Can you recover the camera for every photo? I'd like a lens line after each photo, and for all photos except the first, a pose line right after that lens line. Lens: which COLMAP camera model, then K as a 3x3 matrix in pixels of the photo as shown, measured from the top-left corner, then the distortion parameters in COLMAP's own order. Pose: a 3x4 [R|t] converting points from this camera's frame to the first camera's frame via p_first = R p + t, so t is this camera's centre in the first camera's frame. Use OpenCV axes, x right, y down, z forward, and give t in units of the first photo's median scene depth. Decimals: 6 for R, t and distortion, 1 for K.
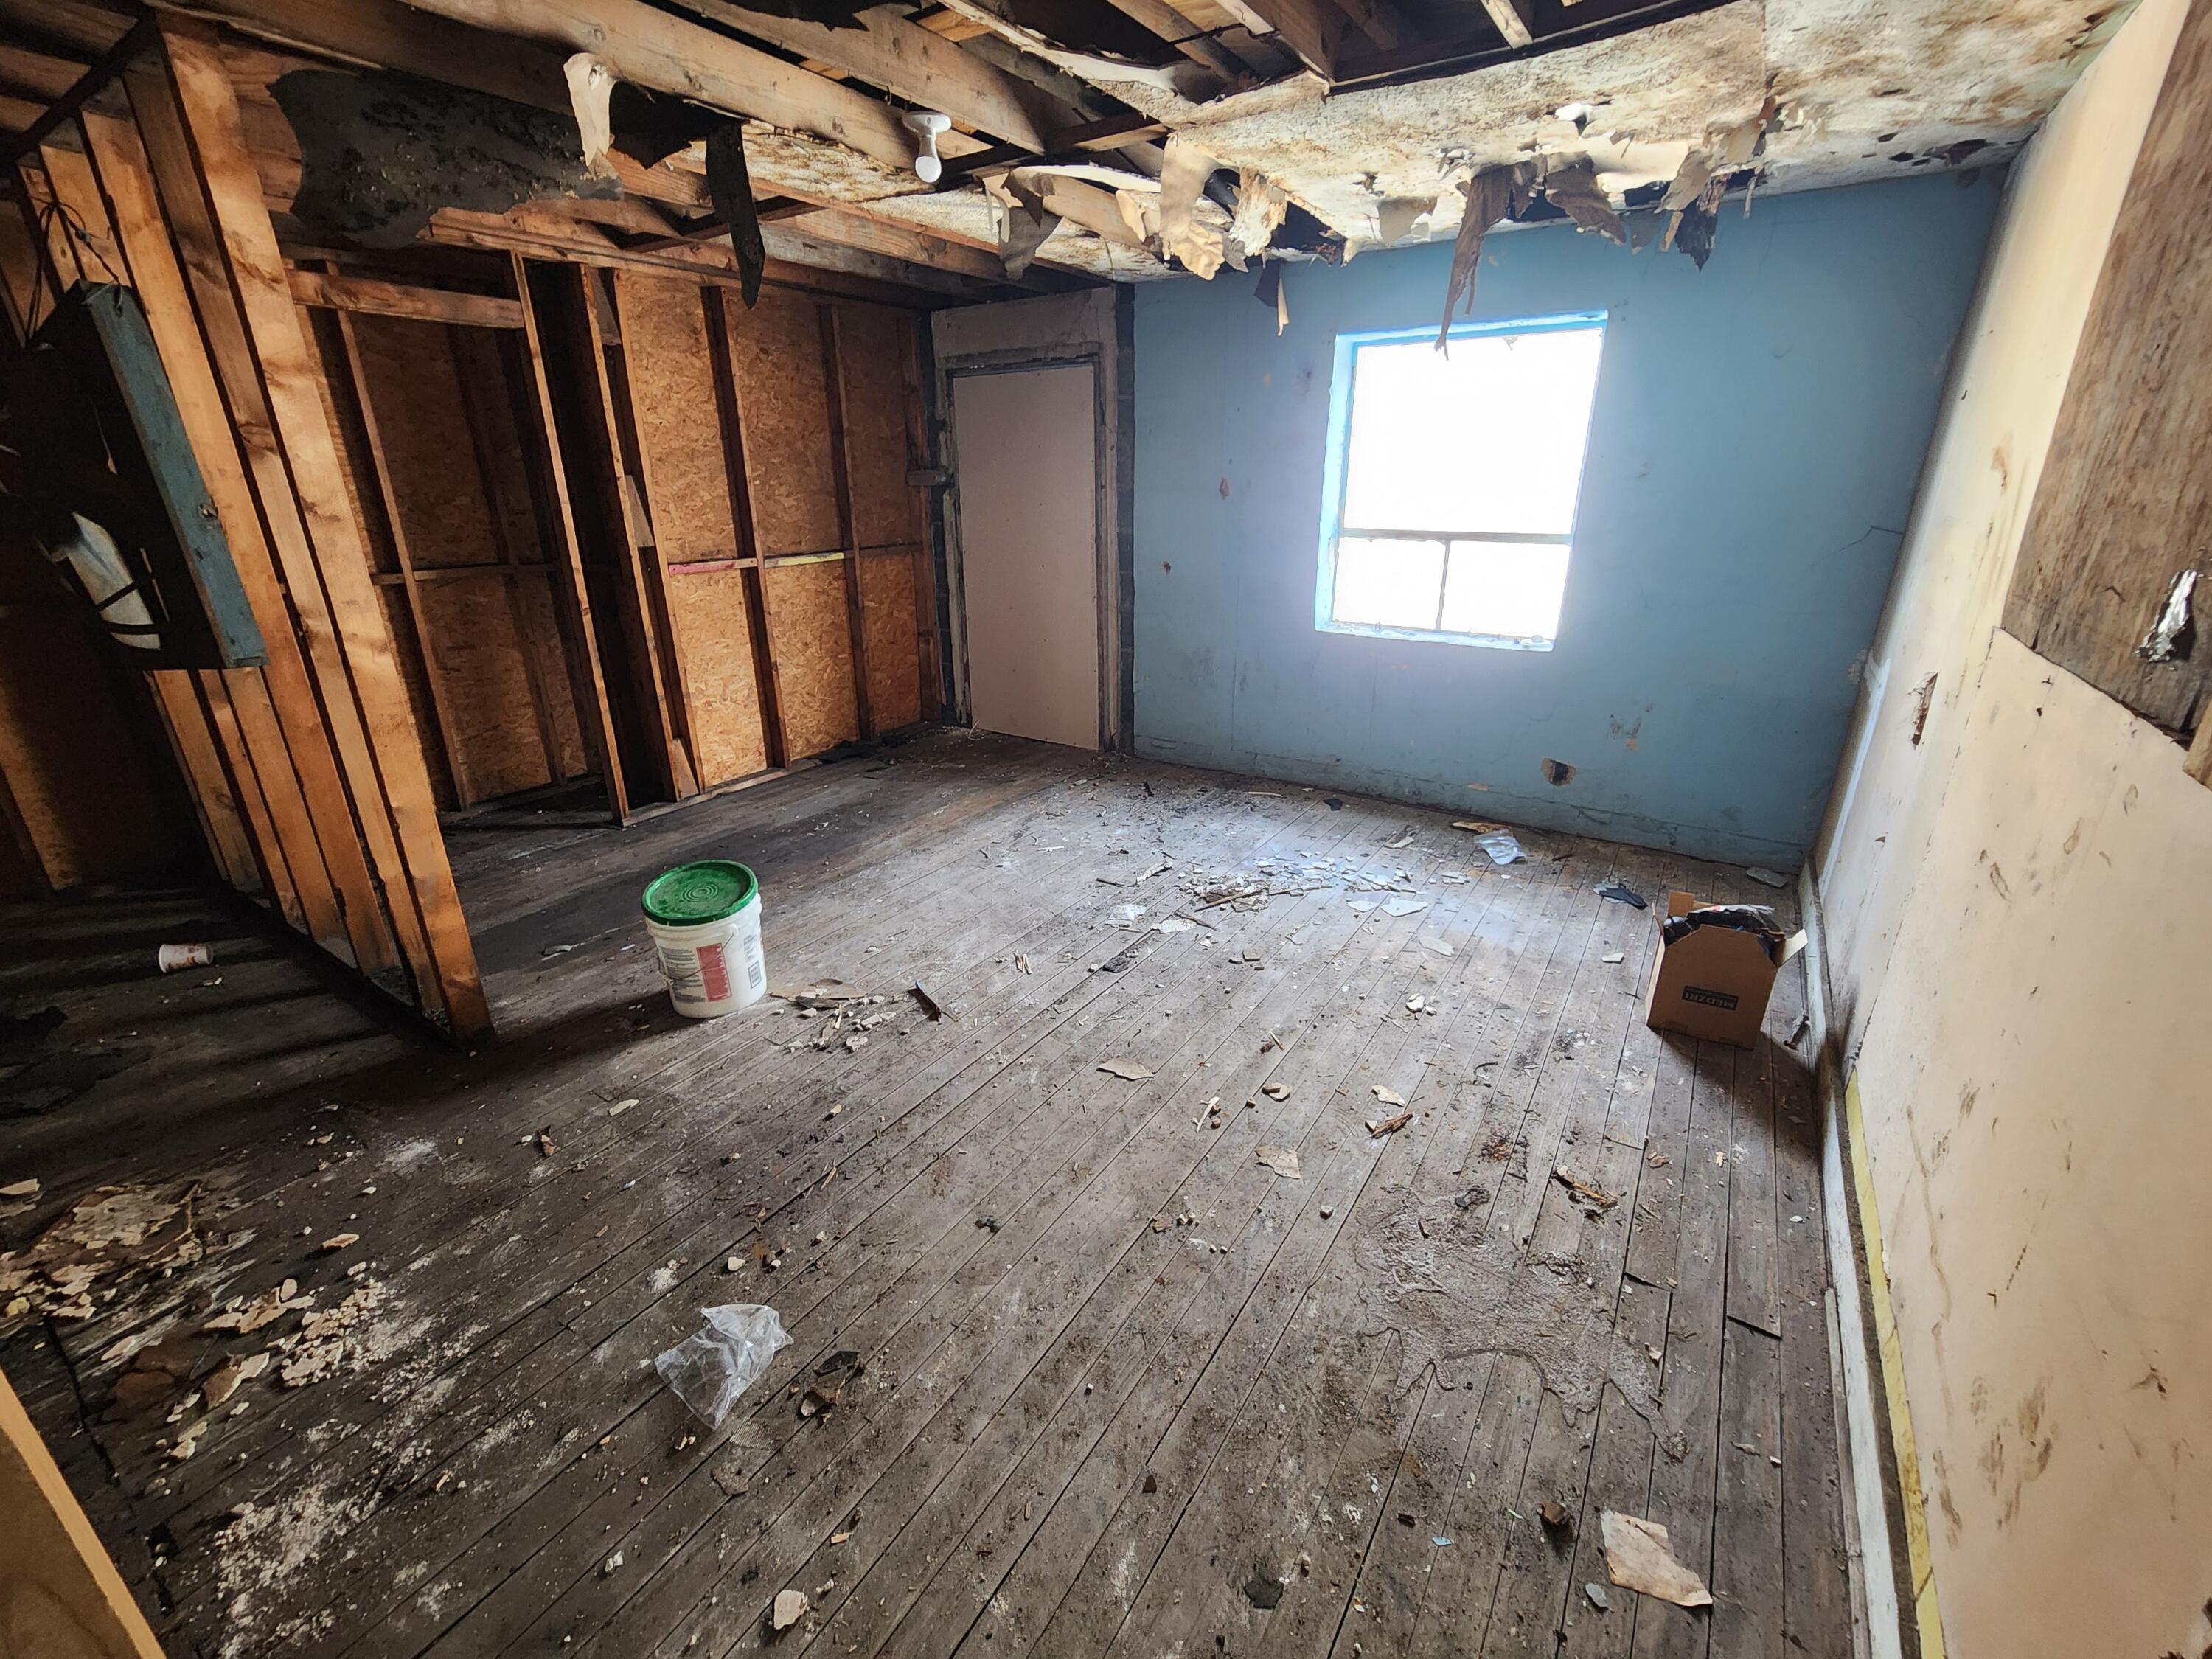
lens RADIAL K [[913.9, 0, 1117.2], [0, 913.9, 819.8], [0, 0, 1]] dist [-0.002480, 0.000822]
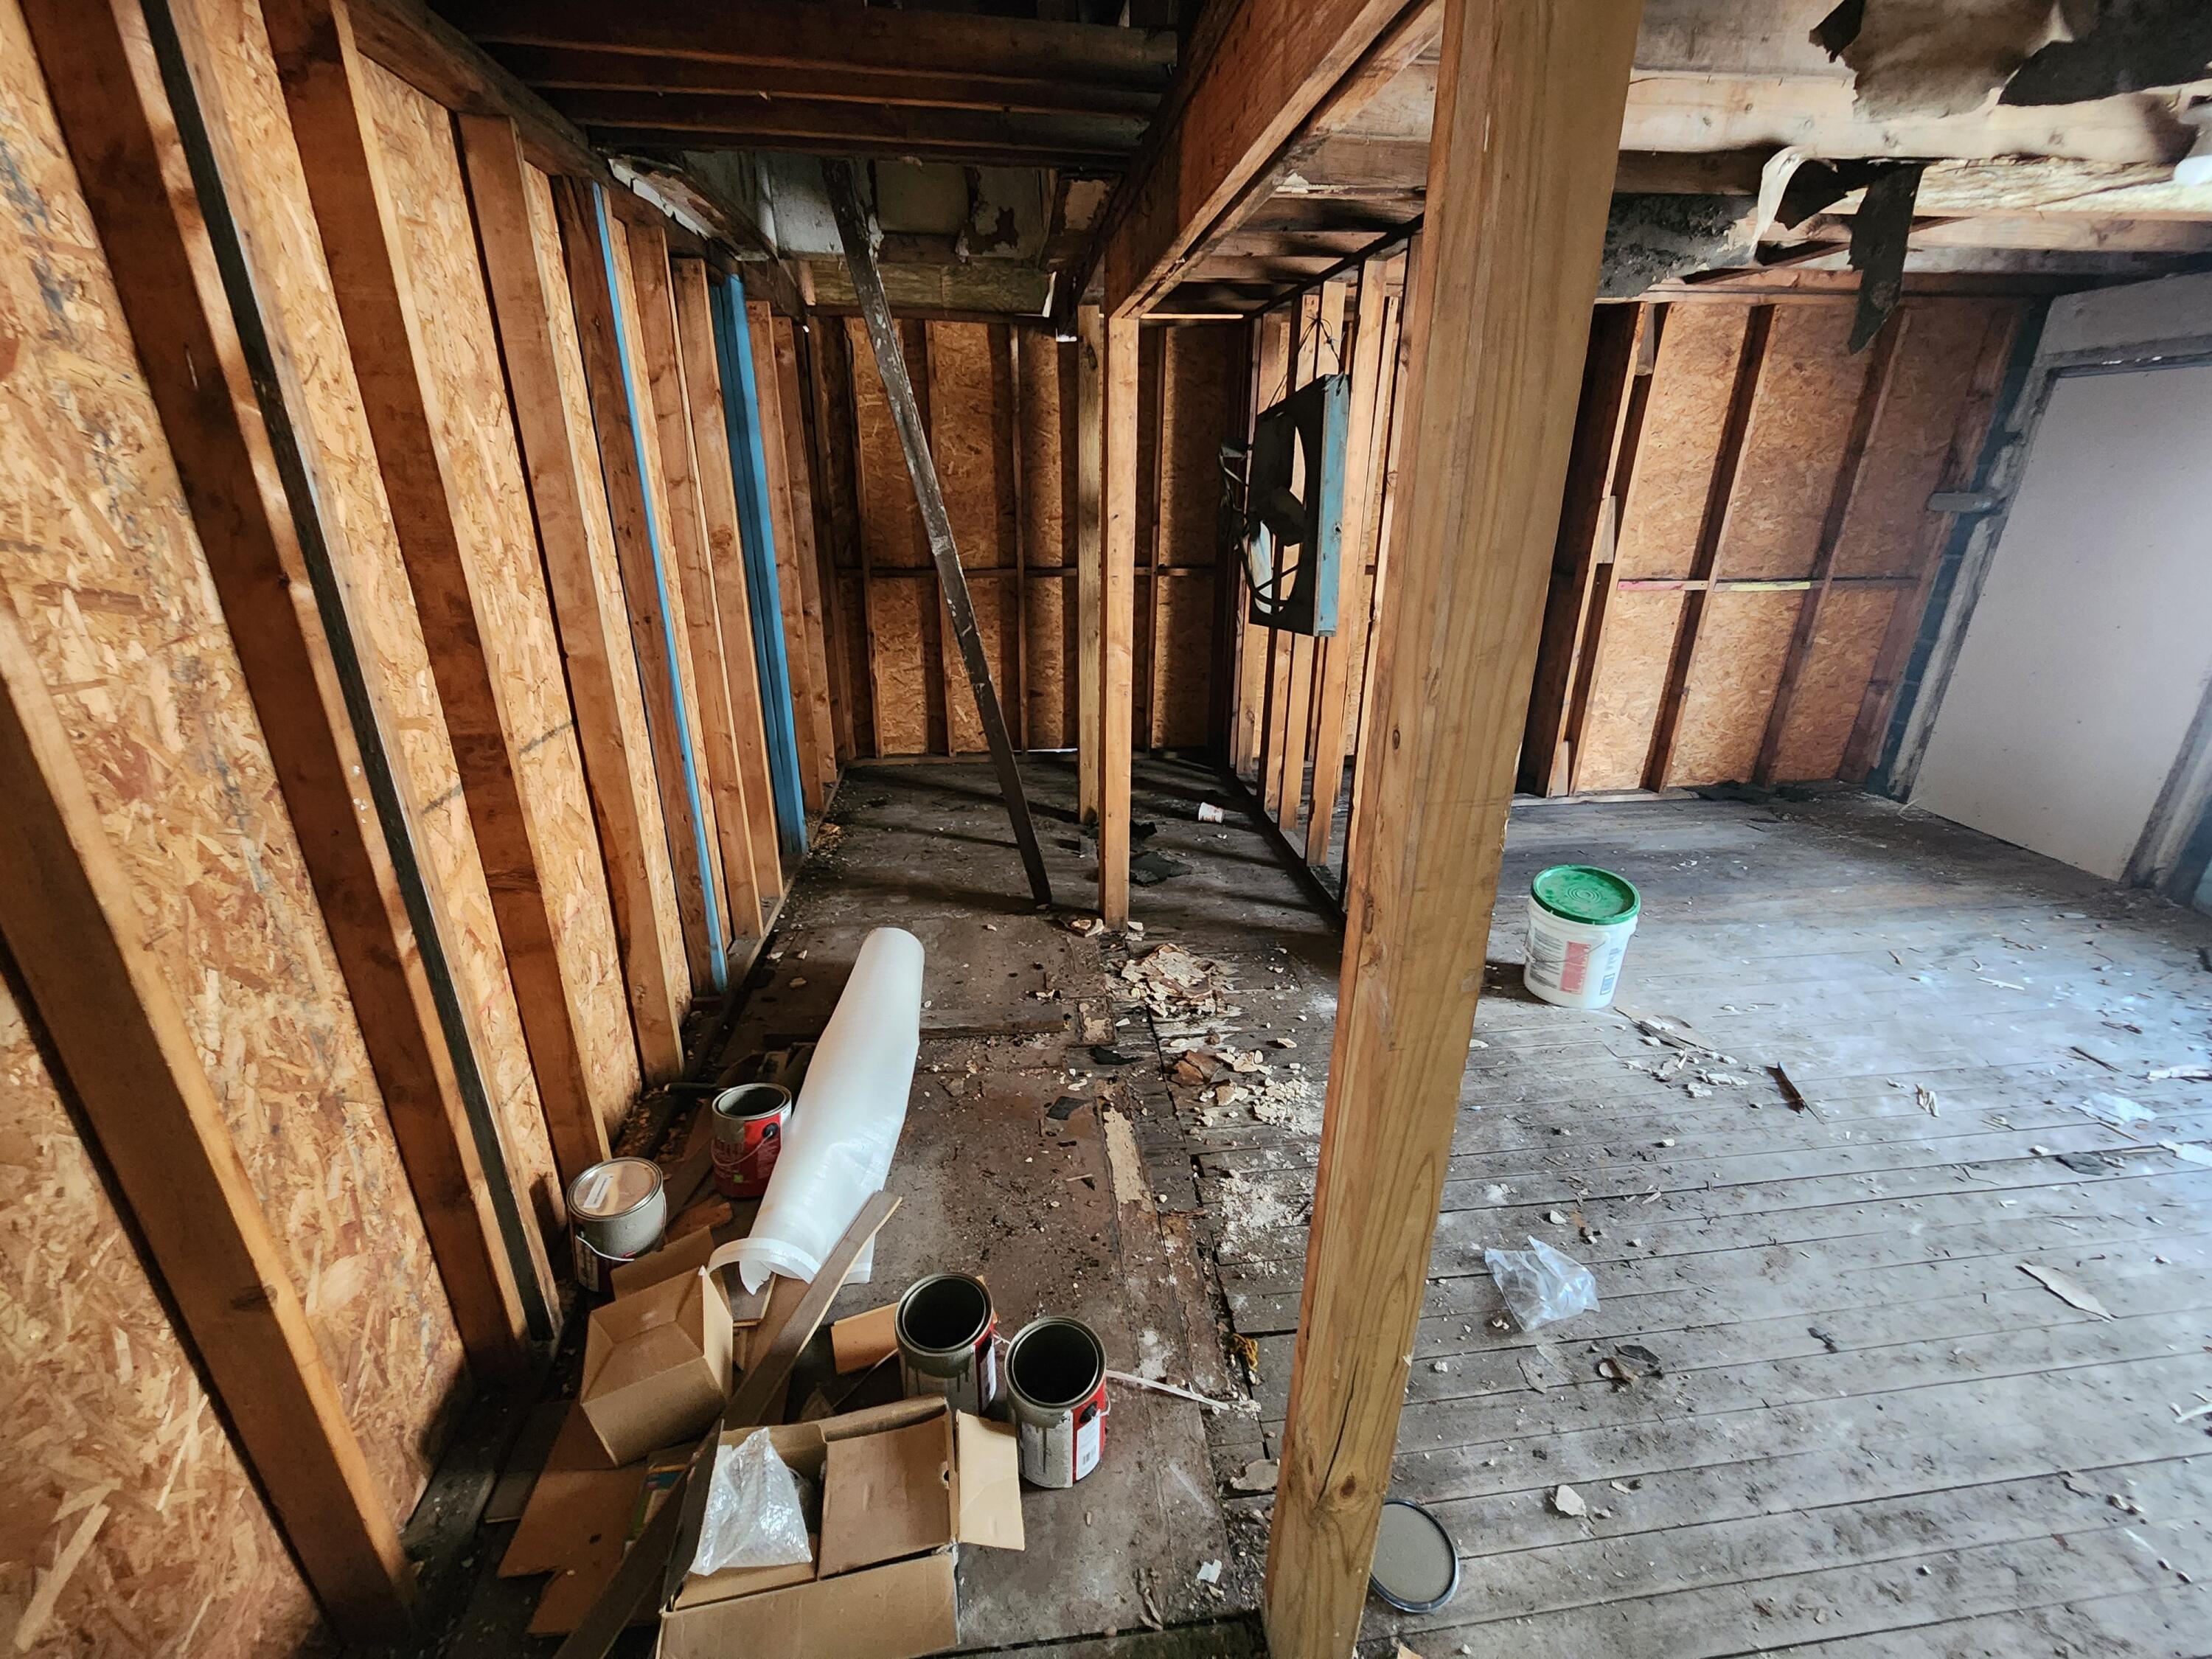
lens RADIAL K [[913.9, 0, 1103.5], [0, 913.9, 818.4], [0, 0, 1]] dist [-0.002480, 0.000822]
pose [[0.645213, 0.286662, -0.708184, -0.071577], [-0.275531, 0.951869, 0.134271, 0.003741], [0.712589, 0.108494, 0.693142, -0.168271]]
